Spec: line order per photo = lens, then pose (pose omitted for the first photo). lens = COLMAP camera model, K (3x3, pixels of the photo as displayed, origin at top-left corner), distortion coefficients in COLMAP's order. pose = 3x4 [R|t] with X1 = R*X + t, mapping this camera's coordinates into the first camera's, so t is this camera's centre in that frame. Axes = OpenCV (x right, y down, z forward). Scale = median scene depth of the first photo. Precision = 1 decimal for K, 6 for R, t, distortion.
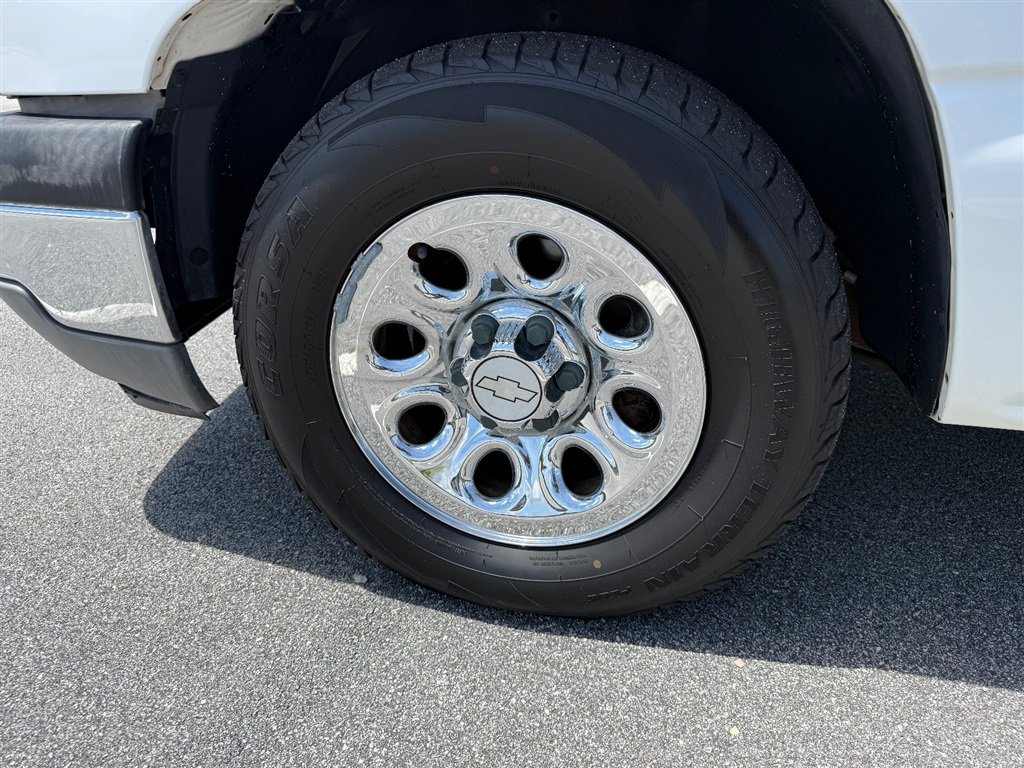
lens RADIAL K [[838.6, 0, 512.6], [0, 838.6, 379.2], [0, 0, 1]] dist [0.074134, -0.085532]
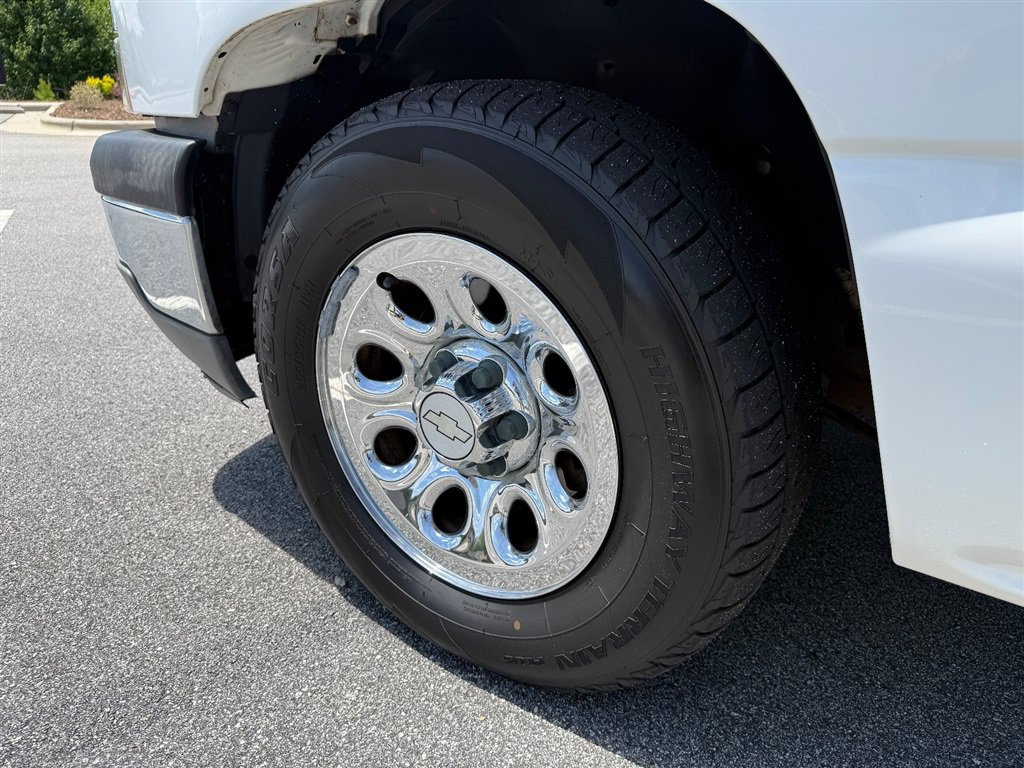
lens RADIAL K [[849.2, 0, 512.0], [0, 849.2, 384.0], [0, 0, 1]] dist [0.048594, -0.047210]
pose [[0.919038, 0.168688, -0.356250, 0.412676], [-0.182930, 0.983105, -0.006405, -0.045224], [0.349151, 0.071055, 0.934369, 0.072829]]
